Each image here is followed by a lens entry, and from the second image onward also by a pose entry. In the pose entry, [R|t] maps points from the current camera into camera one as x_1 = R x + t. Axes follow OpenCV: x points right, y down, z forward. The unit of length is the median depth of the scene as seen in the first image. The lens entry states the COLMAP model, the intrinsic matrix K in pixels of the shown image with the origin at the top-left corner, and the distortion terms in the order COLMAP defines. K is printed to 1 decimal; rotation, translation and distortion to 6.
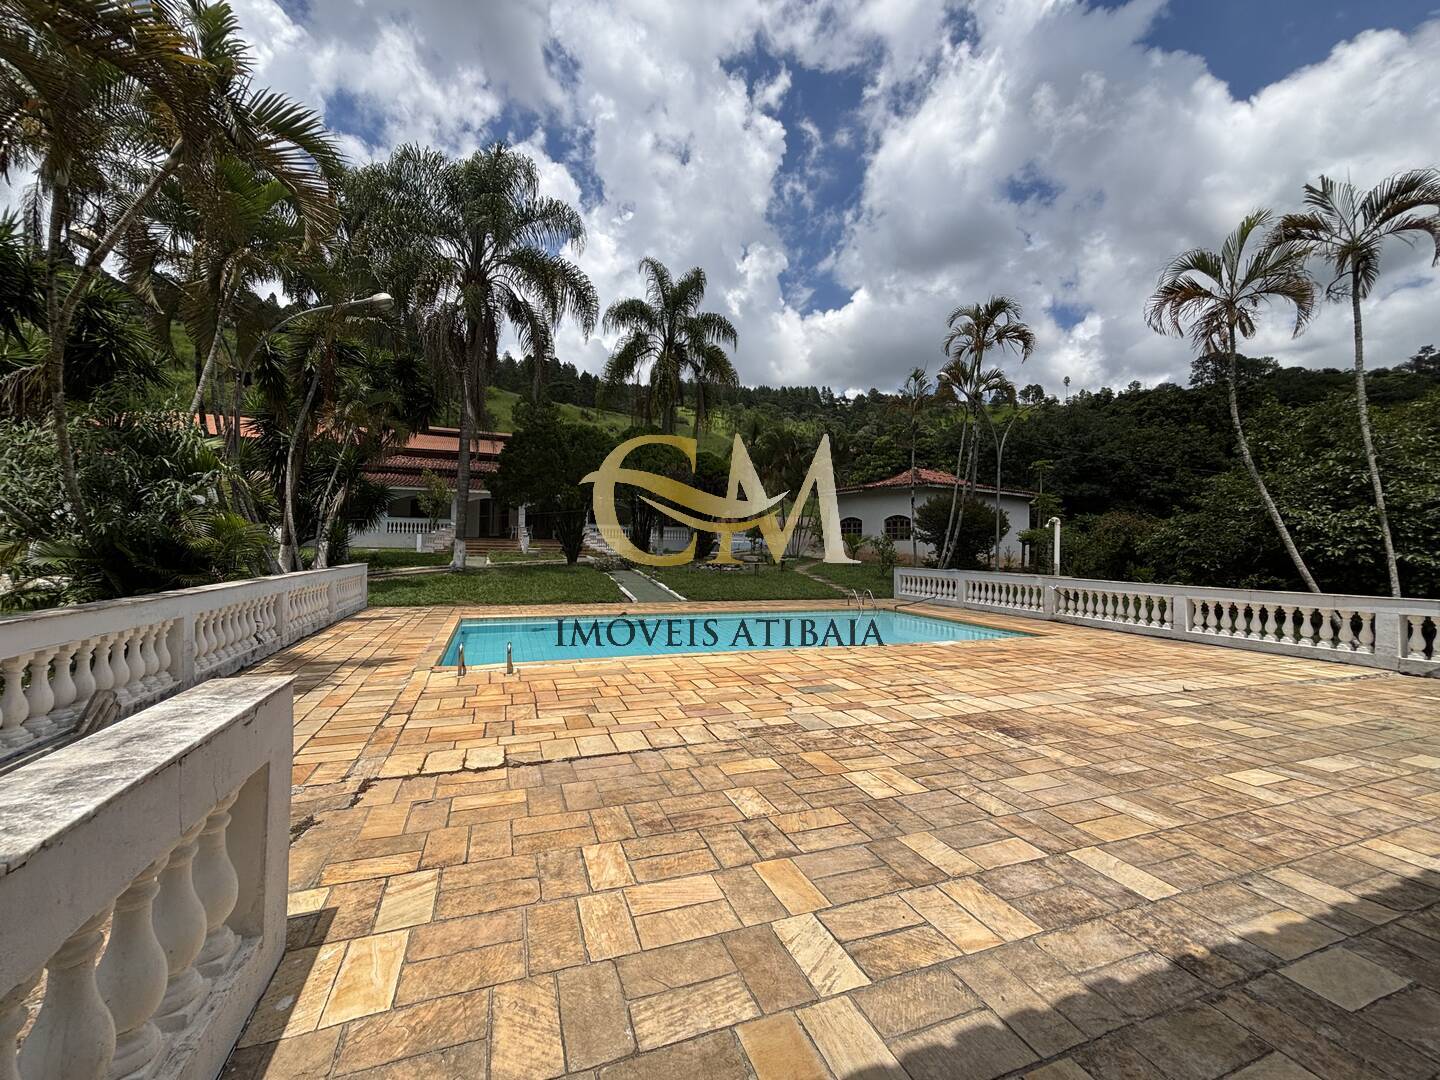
lens RADIAL K [[568.5, 0, 720.0], [0, 568.5, 540.0], [0, 0, 1]] dist [0.012693, -0.000280]
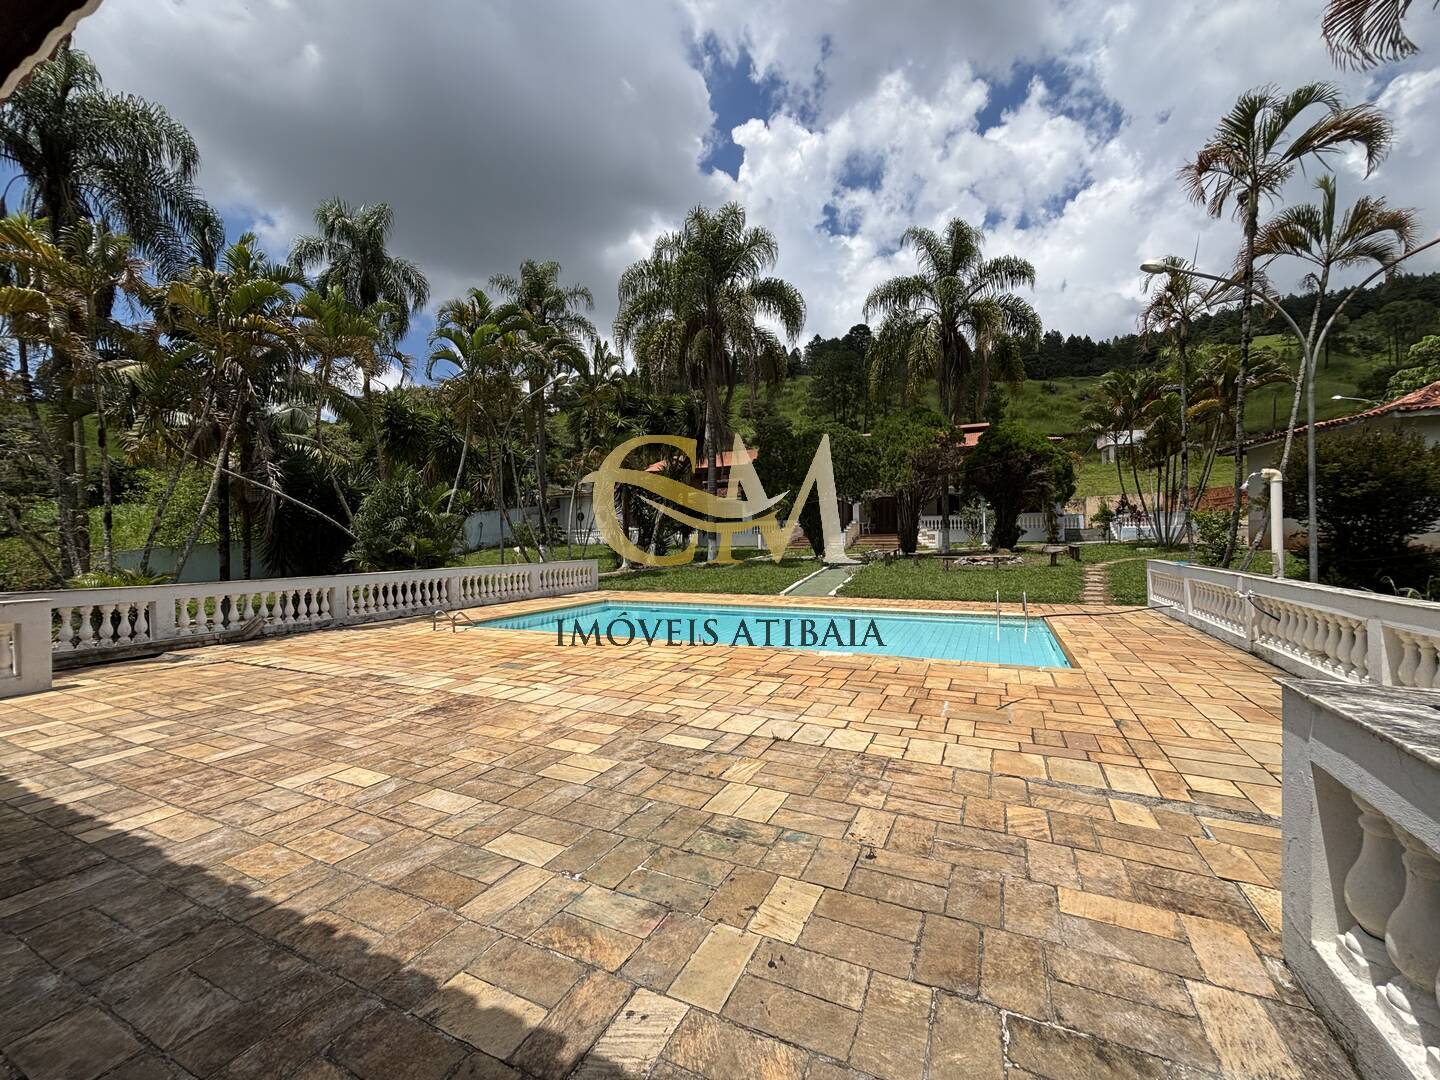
lens RADIAL K [[568.5, 0, 720.0], [0, 568.5, 540.0], [0, 0, 1]] dist [0.012693, -0.000280]
pose [[0.670782, -0.037394, -0.740712, 1.936237], [0.042599, 0.999022, -0.011858, 0.047687], [0.740431, -0.023599, 0.671718, 0.760426]]
